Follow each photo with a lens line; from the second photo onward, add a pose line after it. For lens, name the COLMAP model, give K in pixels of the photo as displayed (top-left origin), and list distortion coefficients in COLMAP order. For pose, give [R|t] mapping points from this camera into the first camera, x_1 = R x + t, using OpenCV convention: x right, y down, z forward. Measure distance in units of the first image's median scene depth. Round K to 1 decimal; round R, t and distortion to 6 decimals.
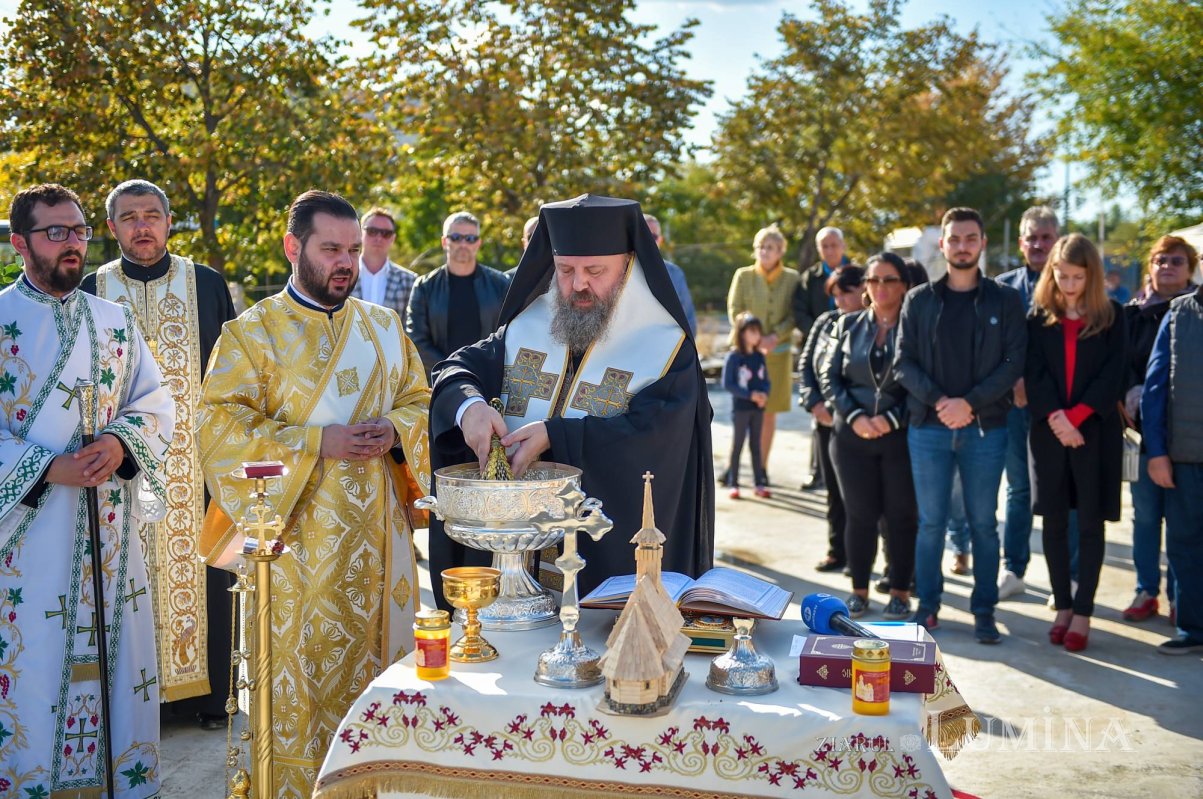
lens RADIAL K [[1646.2, 0, 614.9], [0, 1646.2, 413.2], [0, 0, 1]] dist [0.164624, -0.051740]
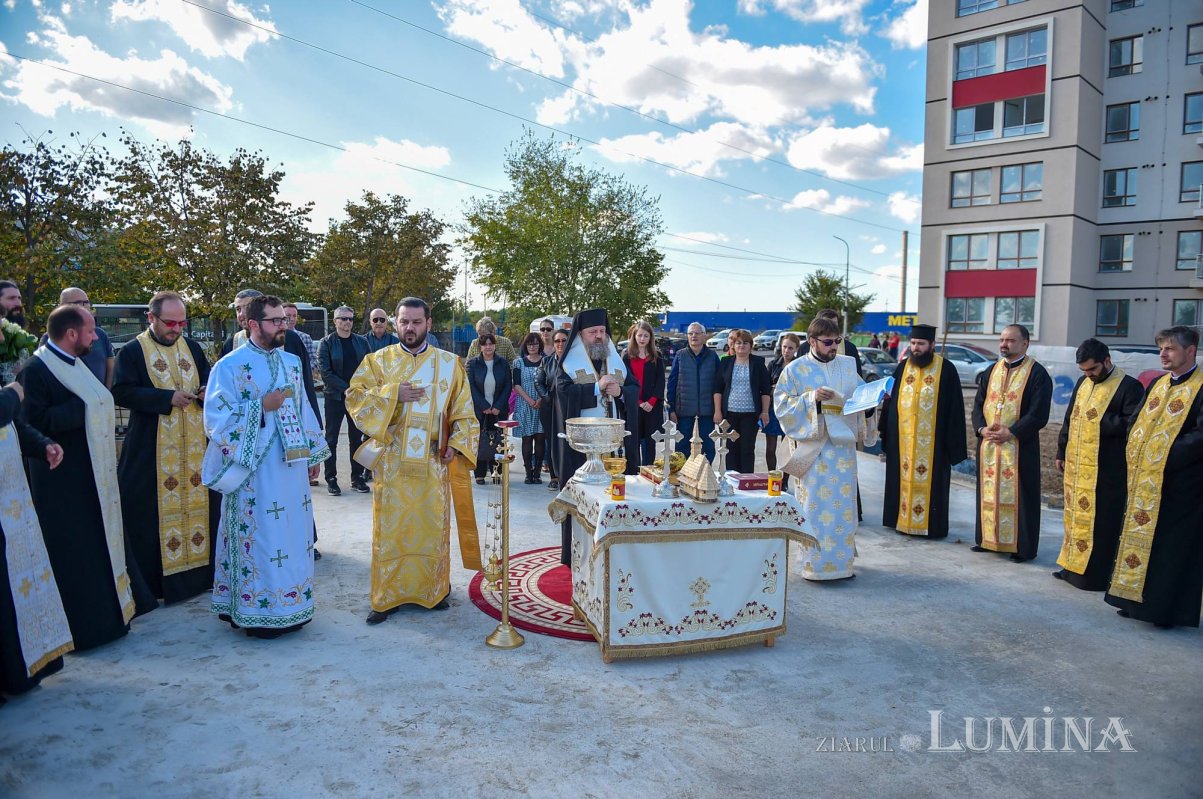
lens RADIAL K [[858.6, 0, 656.5], [0, 858.6, 398.4], [0, 0, 1]] dist [-0.030186, -0.006133]
pose [[0.864584, -0.028348, 0.501687, -0.130465], [0.034355, 0.999406, -0.002733, 0.001879], [-0.501312, 0.019599, 0.865045, -0.030671]]
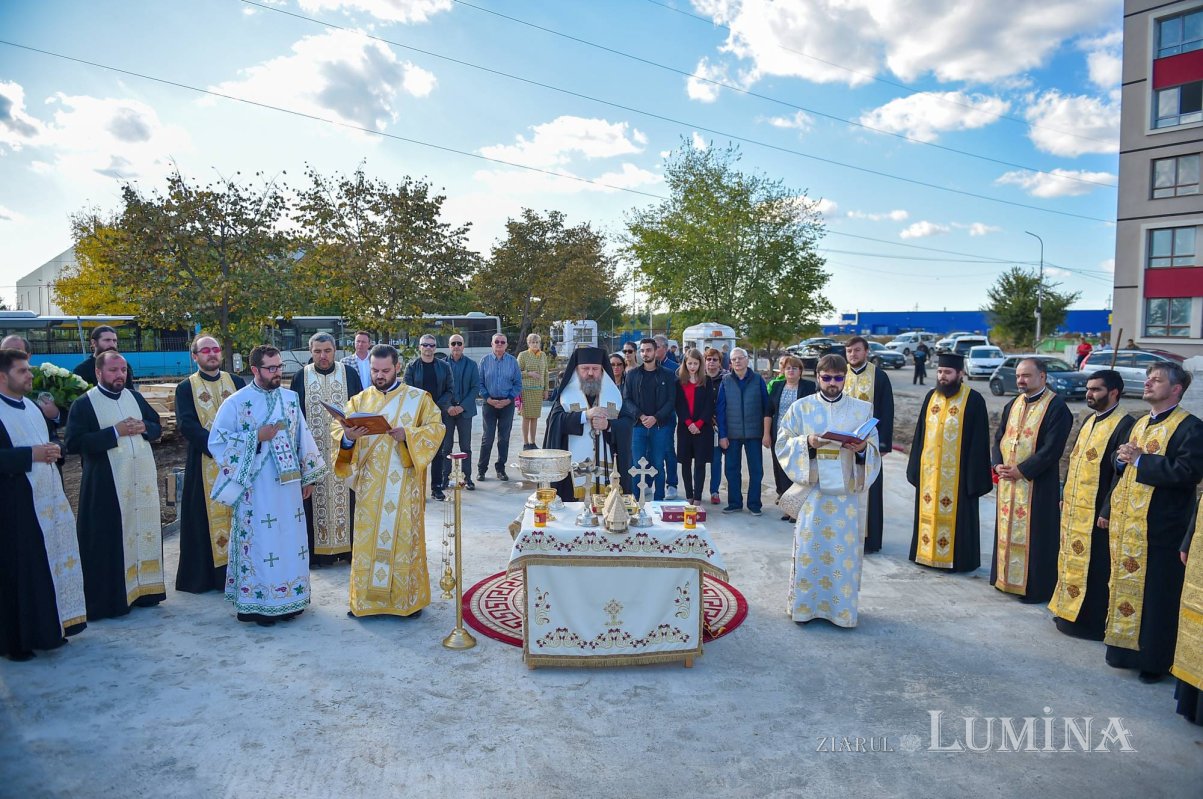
lens RADIAL K [[866.3, 0, 643.6], [0, 866.3, 405.3], [0, 0, 1]] dist [-0.003403, -0.043754]
pose [[0.958478, -0.017431, 0.284635, -0.066517], [0.018815, 0.999821, -0.002126, -0.008113], [-0.284547, 0.007393, 0.958634, -0.090908]]
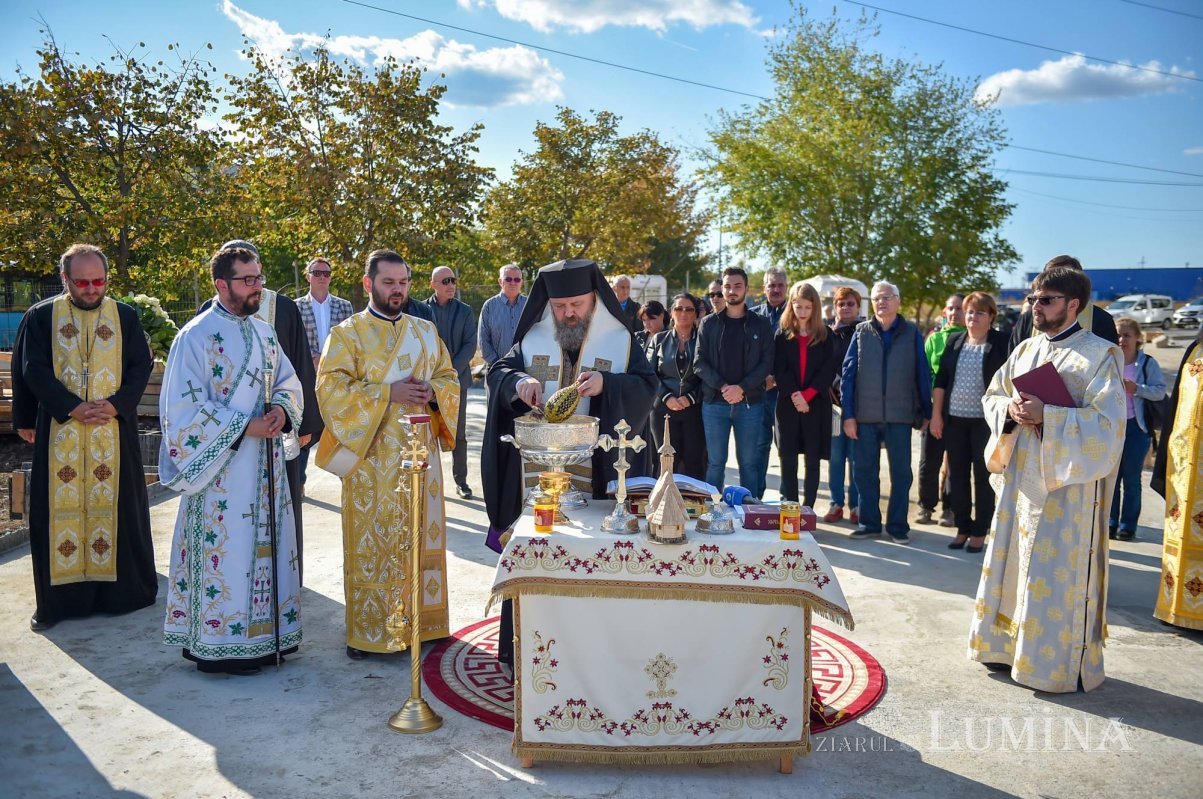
lens RADIAL K [[1232.4, 0, 642.6], [0, 1232.4, 398.2], [0, 0, 1]] dist [0.073908, -0.022246]
pose [[0.977140, -0.007783, 0.212456, -0.052341], [0.009901, 0.999911, -0.008906, 0.005437], [-0.212368, 0.010806, 0.977130, -0.056981]]
